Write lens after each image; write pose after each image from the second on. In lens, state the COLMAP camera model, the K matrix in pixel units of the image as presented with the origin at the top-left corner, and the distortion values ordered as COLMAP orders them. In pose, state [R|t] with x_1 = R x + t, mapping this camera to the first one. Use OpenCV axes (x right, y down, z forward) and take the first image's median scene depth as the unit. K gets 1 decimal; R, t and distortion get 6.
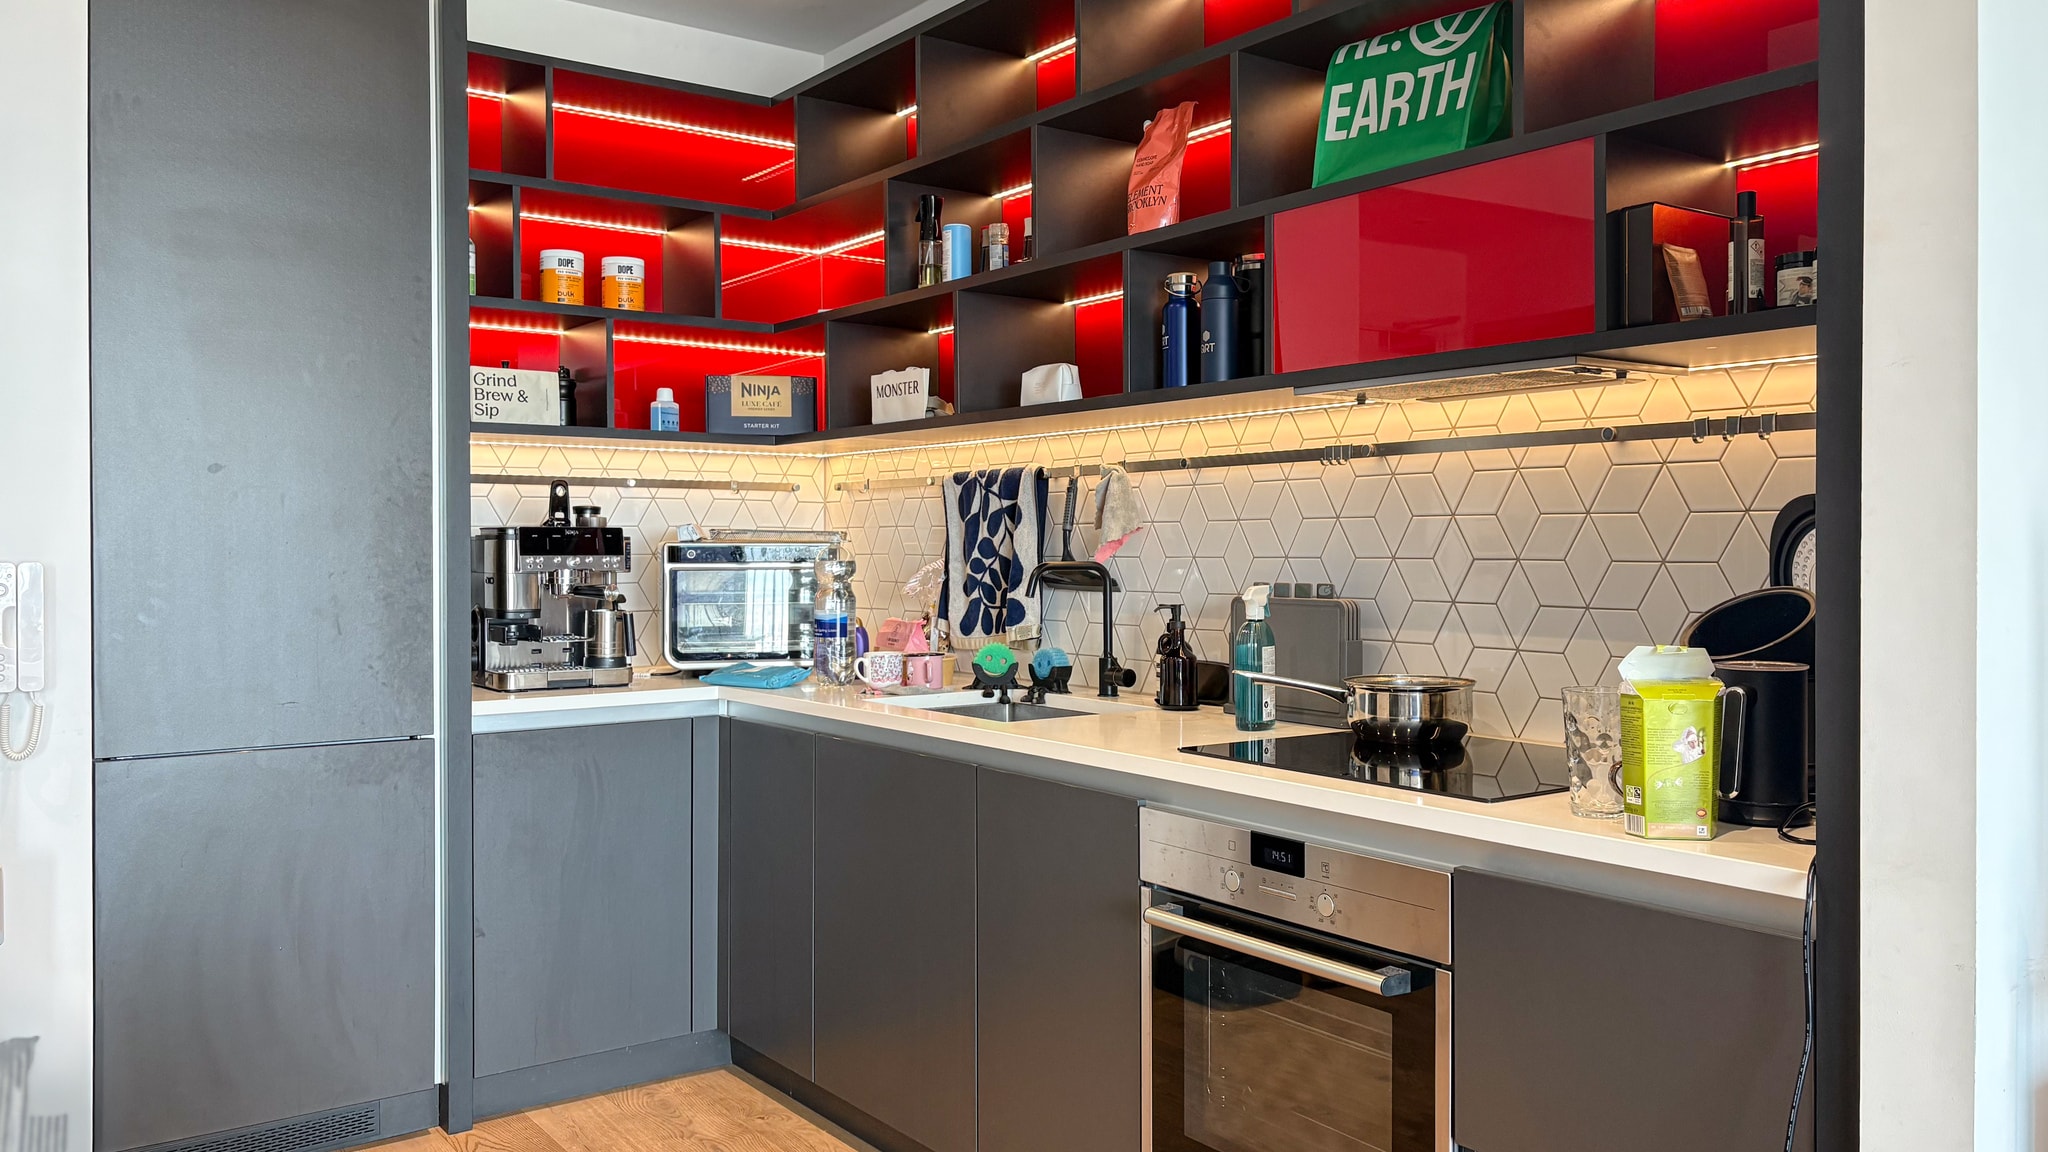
lens RADIAL K [[1533.6, 0, 1056.1], [0, 1533.6, 573.9], [0, 0, 1]] dist [0.081930, -0.172111]
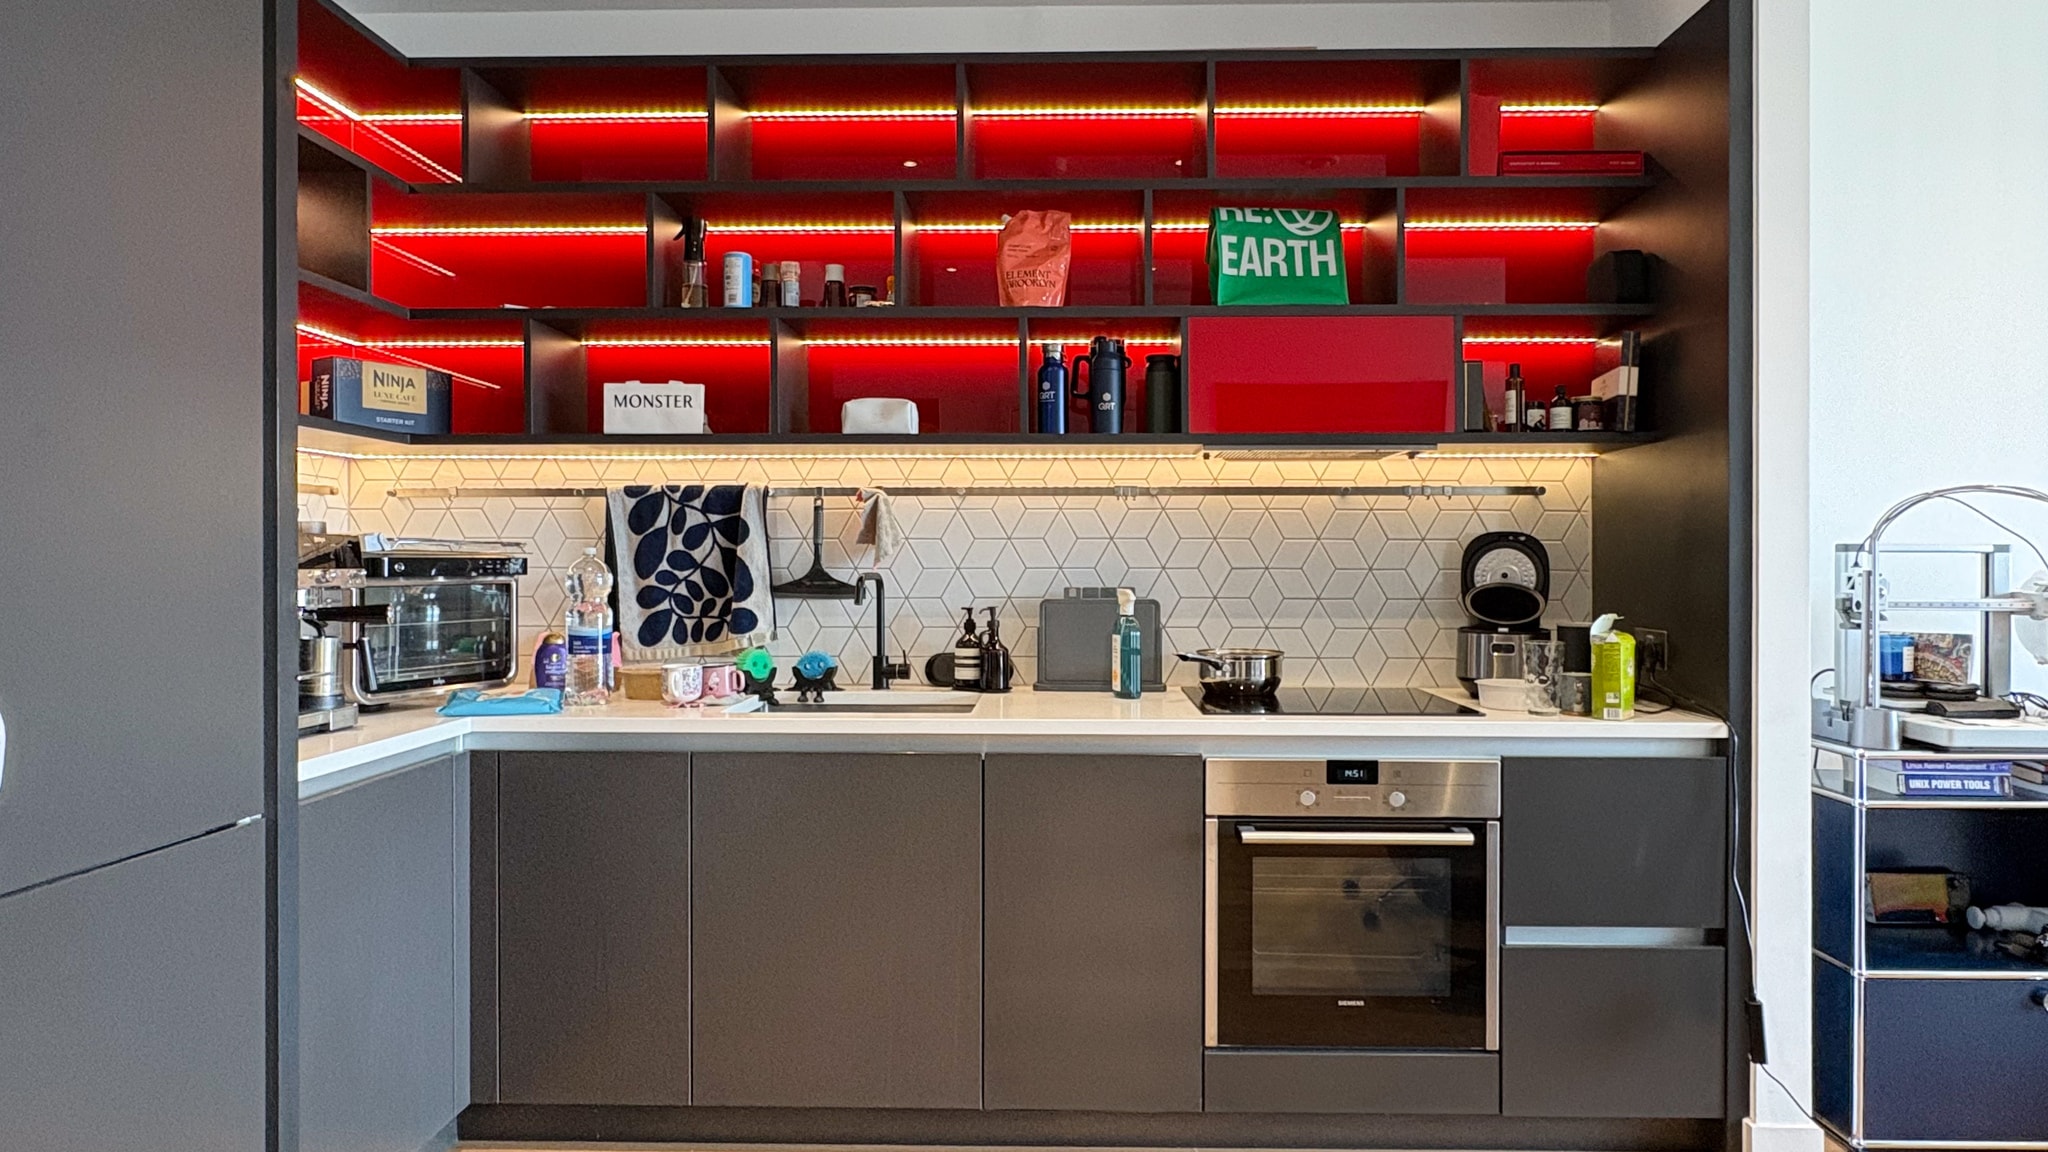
lens RADIAL K [[1215.4, 0, 1024.0], [0, 1215.4, 576.0], [0, 0, 1]] dist [0.003540, 0.000189]
pose [[0.619168, -0.010219, 0.785192, -0.608137], [0.012256, 0.999919, 0.003350, -0.006962], [-0.785163, 0.007549, 0.619244, 0.342044]]
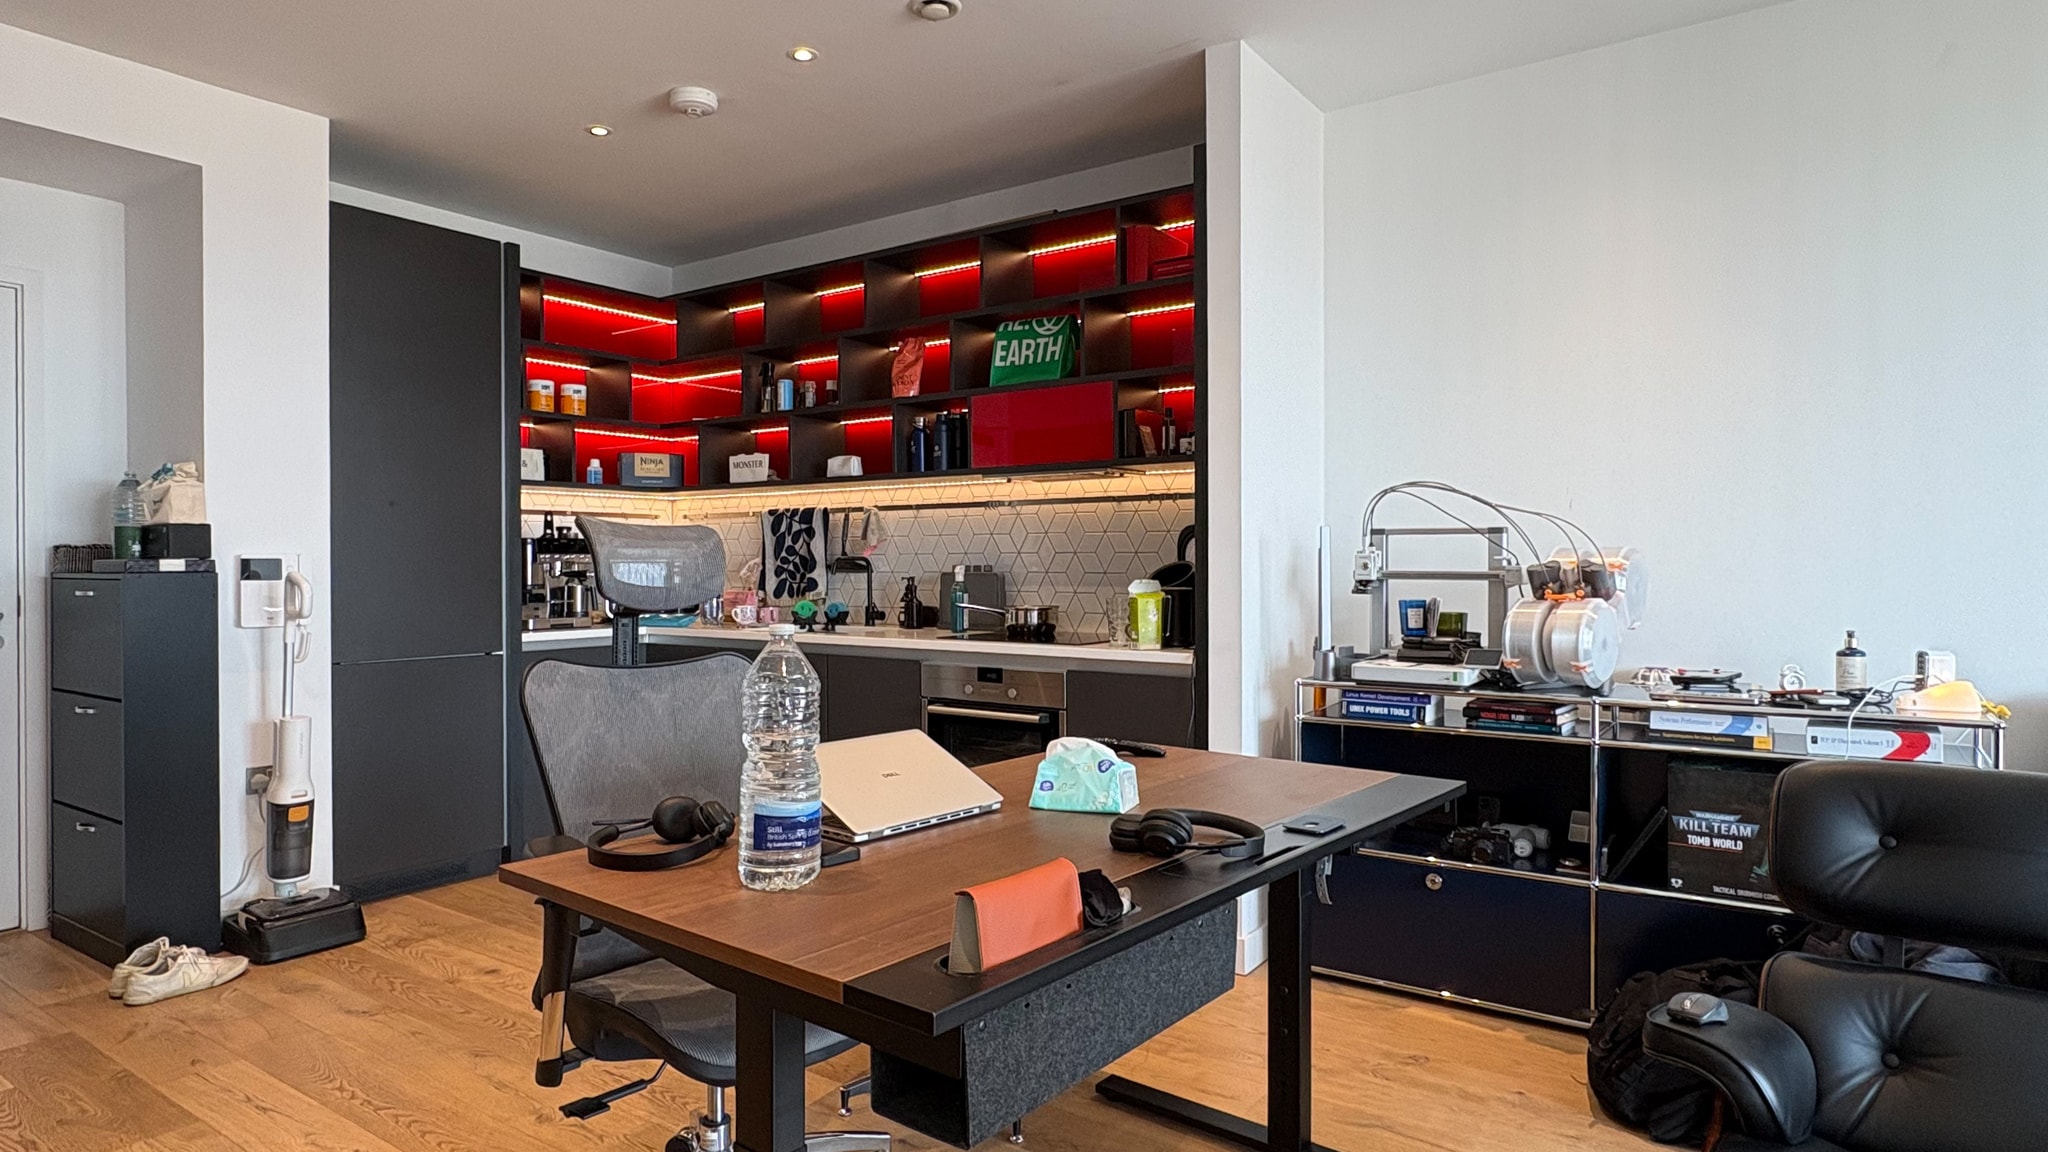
lens RADIAL K [[1156.3, 0, 1024.0], [0, 1156.3, 576.0], [0, 0, 1]] dist [0.000476, -0.000797]
pose [[0.953391, -0.005153, 0.301692, -0.219246], [0.007103, 0.999960, -0.005368, 0.025526], [-0.301653, 0.007261, 0.953390, -0.454899]]
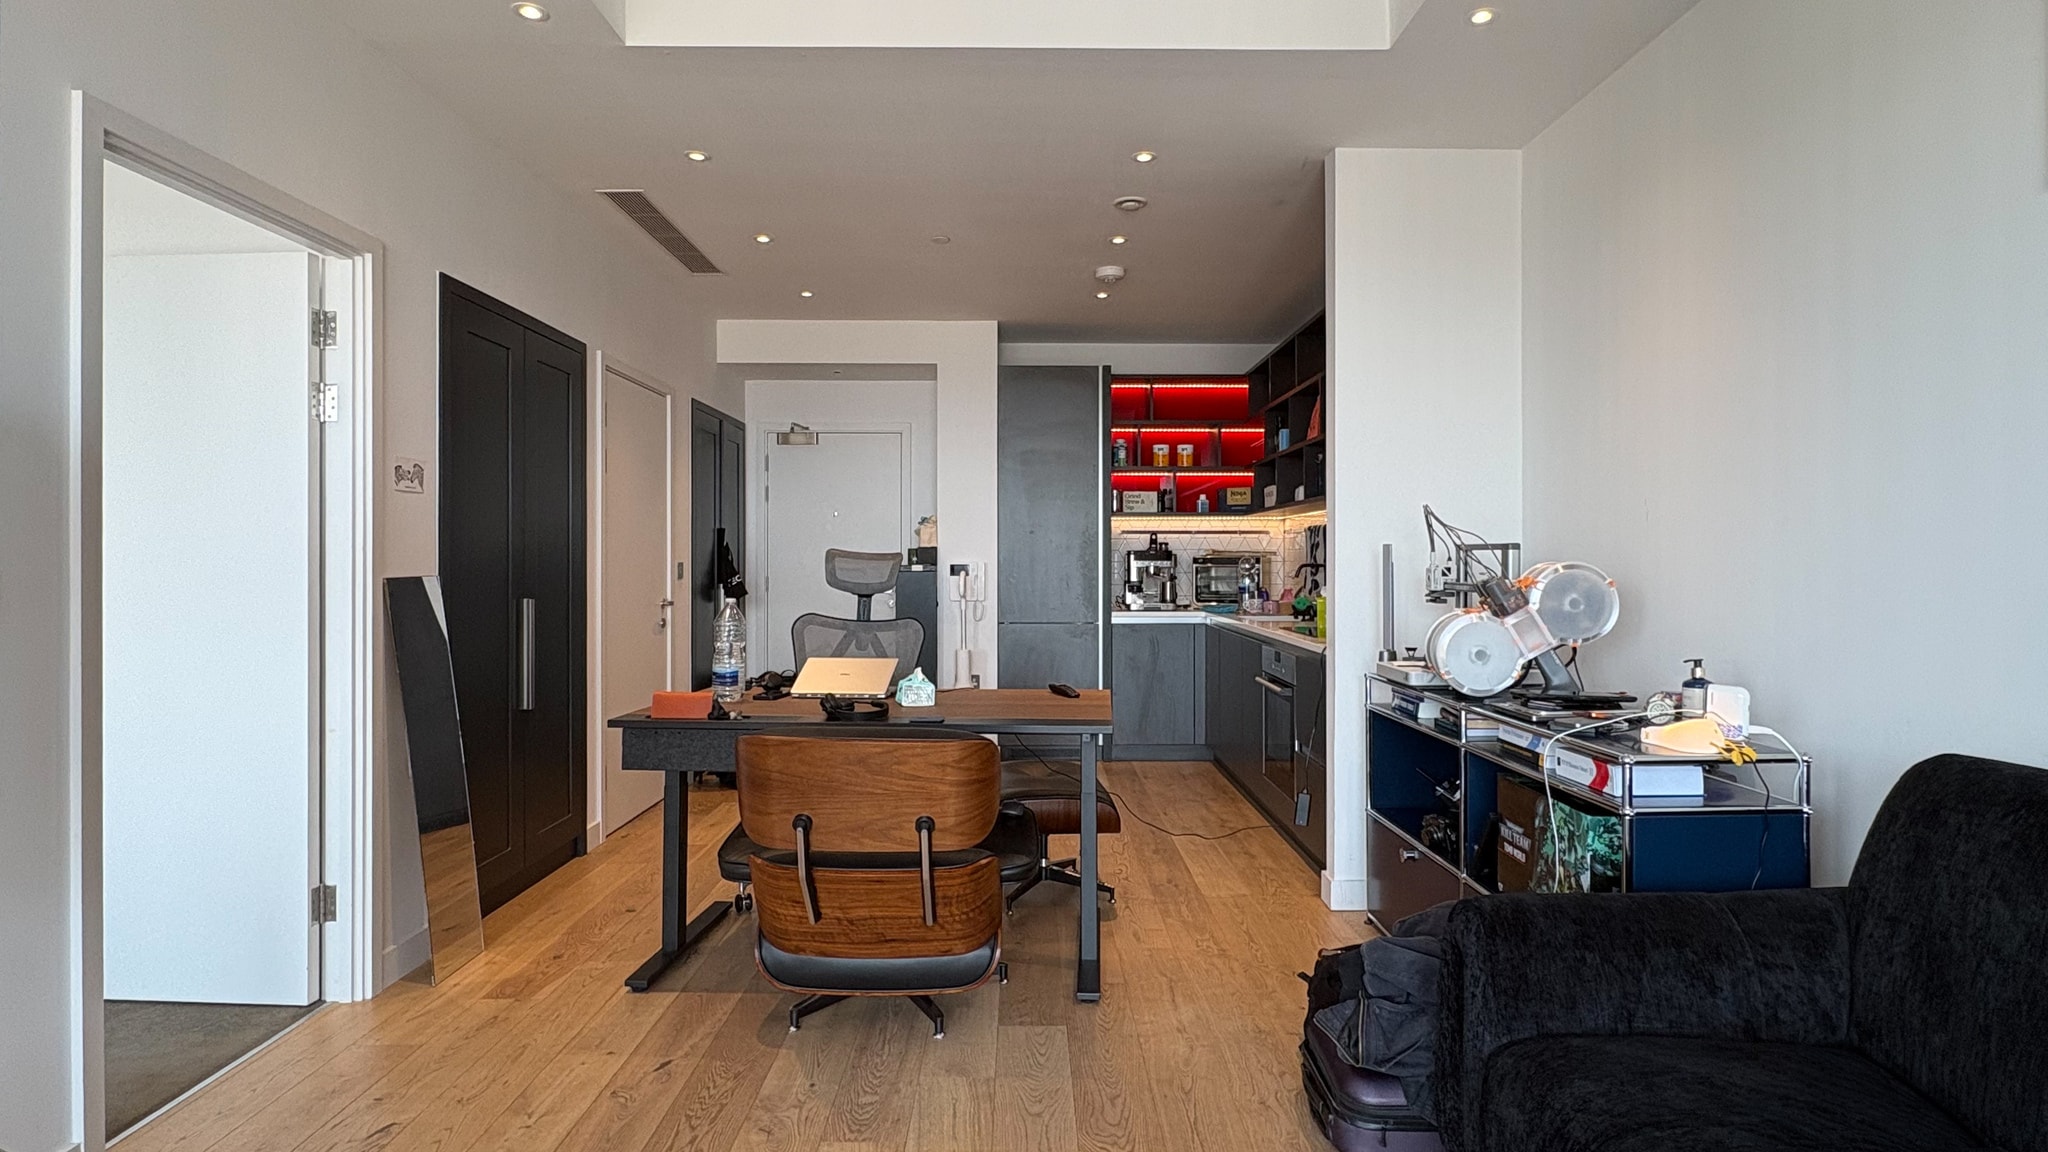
lens RADIAL K [[1073.7, 0, 1024.0], [0, 1073.7, 576.0], [0, 0, 1]] dist [-0.000350, 0.000025]
pose [[0.798943, 0.009931, -0.601325, 0.661154], [-0.011098, 0.999937, 0.001769, 0.014356], [0.601305, 0.005260, 0.799002, -0.660549]]
